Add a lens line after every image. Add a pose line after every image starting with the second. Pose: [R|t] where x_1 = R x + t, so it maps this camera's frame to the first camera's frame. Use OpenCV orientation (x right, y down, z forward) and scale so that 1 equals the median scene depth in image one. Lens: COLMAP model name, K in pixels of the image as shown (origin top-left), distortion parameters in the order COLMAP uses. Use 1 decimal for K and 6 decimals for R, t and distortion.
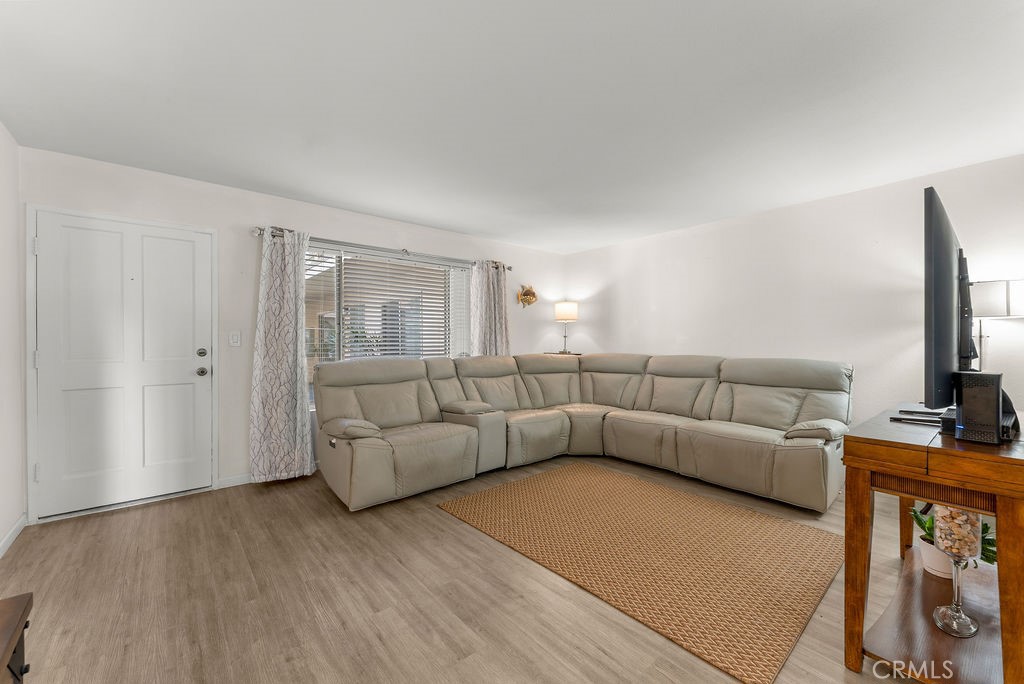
lens RADIAL K [[403.2, 0, 517.6], [0, 403.2, 343.0], [0, 0, 1]] dist [-0.000109, -0.000045]
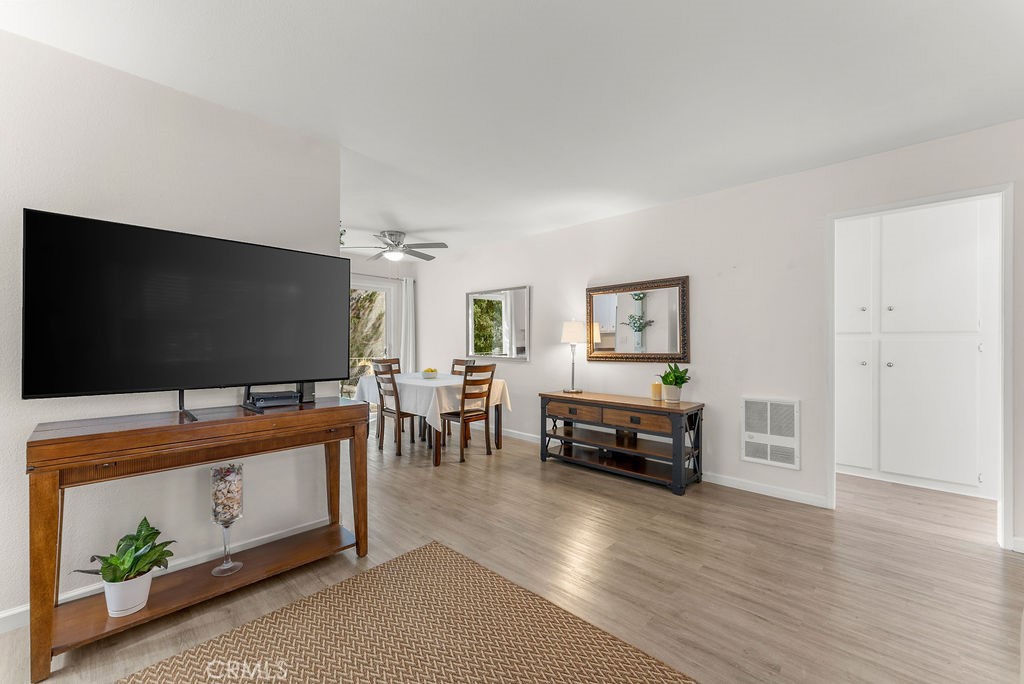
lens RADIAL K [[414.5, 0, 512.0], [0, 414.5, 342.0], [0, 0, 1]] dist [-0.000318, -0.000061]
pose [[-0.996217, 0.001691, -0.086888, 0.180339], [0.001175, 0.999981, 0.005988, -0.007066], [0.086897, 0.005864, -0.996200, 1.186472]]
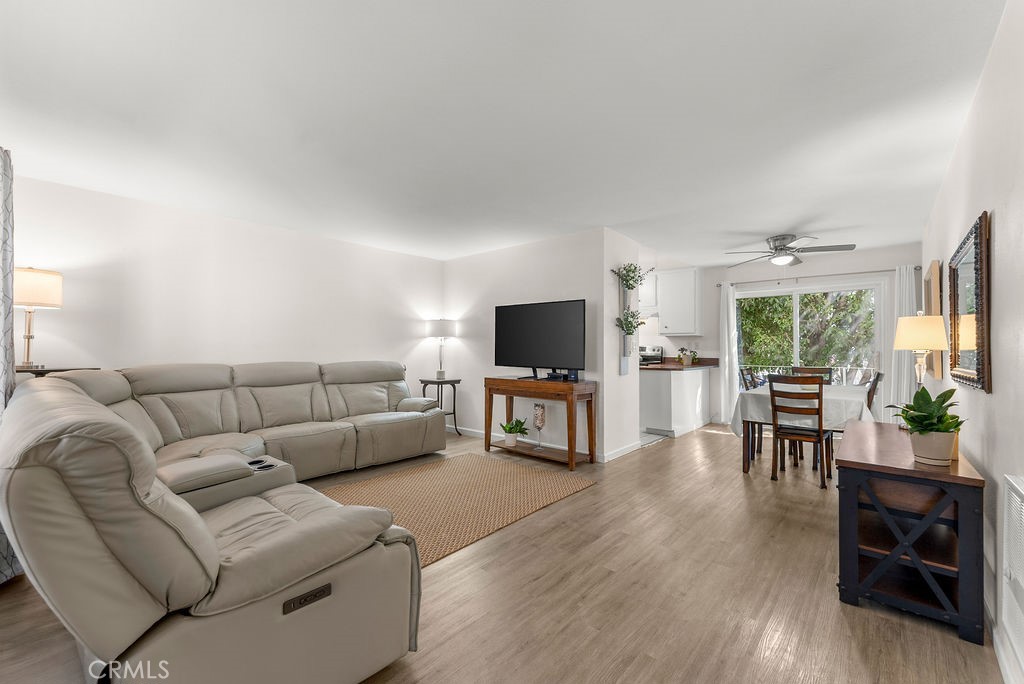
lens RADIAL K [[415.7, 0, 509.9], [0, 415.7, 352.9], [0, 0, 1]] dist [0.000496, 0.000024]
pose [[-0.123082, -0.010929, 0.992336, -0.838368], [0.002137, 0.999934, 0.011278, -0.002161], [-0.992394, 0.003509, -0.123050, 0.792480]]
